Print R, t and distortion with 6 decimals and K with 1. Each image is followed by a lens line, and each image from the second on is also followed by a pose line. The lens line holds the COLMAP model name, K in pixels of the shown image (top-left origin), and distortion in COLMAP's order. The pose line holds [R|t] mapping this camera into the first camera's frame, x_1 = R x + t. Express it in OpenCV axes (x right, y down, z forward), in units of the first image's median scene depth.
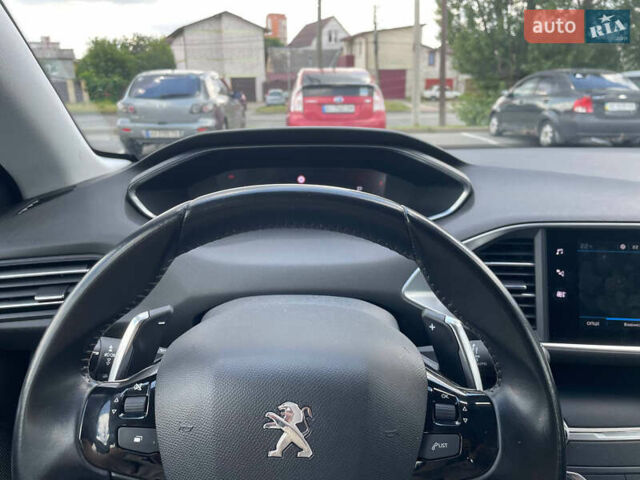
lens RADIAL K [[483.5, 0, 323.8], [0, 483.5, 238.4], [0, 0, 1]] dist [-0.059696, -0.017621]
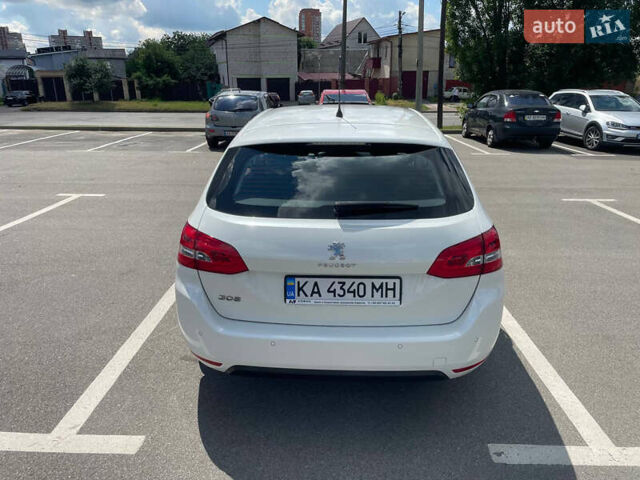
lens RADIAL K [[483.5, 0, 315.1], [0, 483.5, 239.6], [0, 0, 1]] dist [-0.059696, -0.017621]
pose [[0.996614, 0.027722, -0.077406, 0.013058], [-0.026686, 0.999540, 0.014389, 0.018392], [0.077770, -0.012275, 0.996896, -0.103185]]
